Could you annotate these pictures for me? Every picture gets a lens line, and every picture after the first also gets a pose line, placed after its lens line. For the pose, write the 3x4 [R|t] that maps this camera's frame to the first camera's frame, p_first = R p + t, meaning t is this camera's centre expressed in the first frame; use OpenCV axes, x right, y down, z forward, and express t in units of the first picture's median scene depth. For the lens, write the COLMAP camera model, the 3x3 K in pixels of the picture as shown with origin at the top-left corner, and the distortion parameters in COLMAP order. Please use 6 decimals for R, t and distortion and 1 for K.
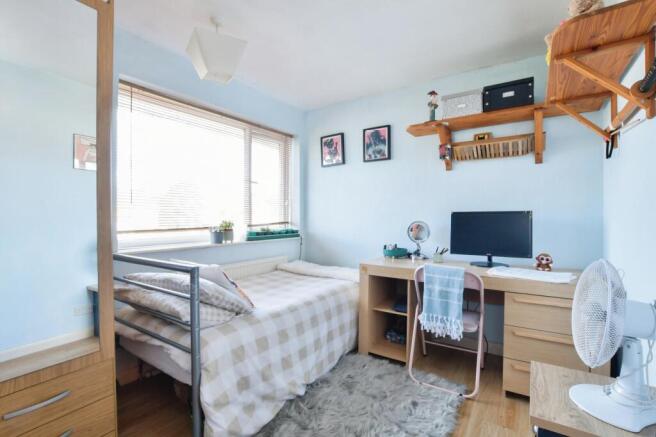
lens RADIAL K [[298.7, 0, 328.4], [0, 298.7, 219.8], [0, 0, 1]] dist [-0.032203, 0.005546]
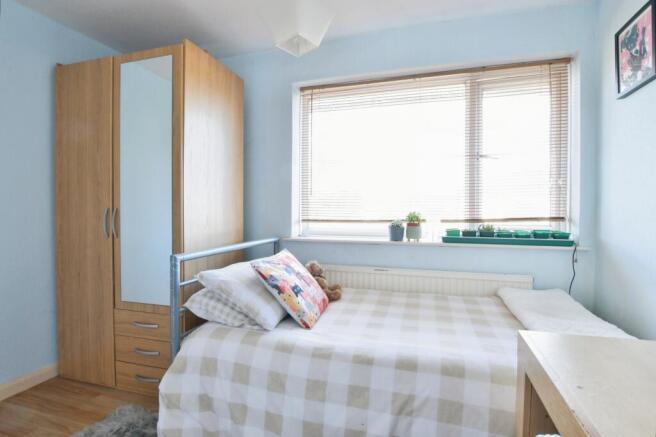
lens RADIAL K [[298.7, 0, 328.2], [0, 298.7, 212.4], [0, 0, 1]] dist [-0.032203, 0.005546]
pose [[0.314257, 0.015952, -0.949204, 0.287093], [-0.010736, 0.999855, 0.013249, -0.005195], [0.949277, 0.006027, 0.314383, 0.490776]]
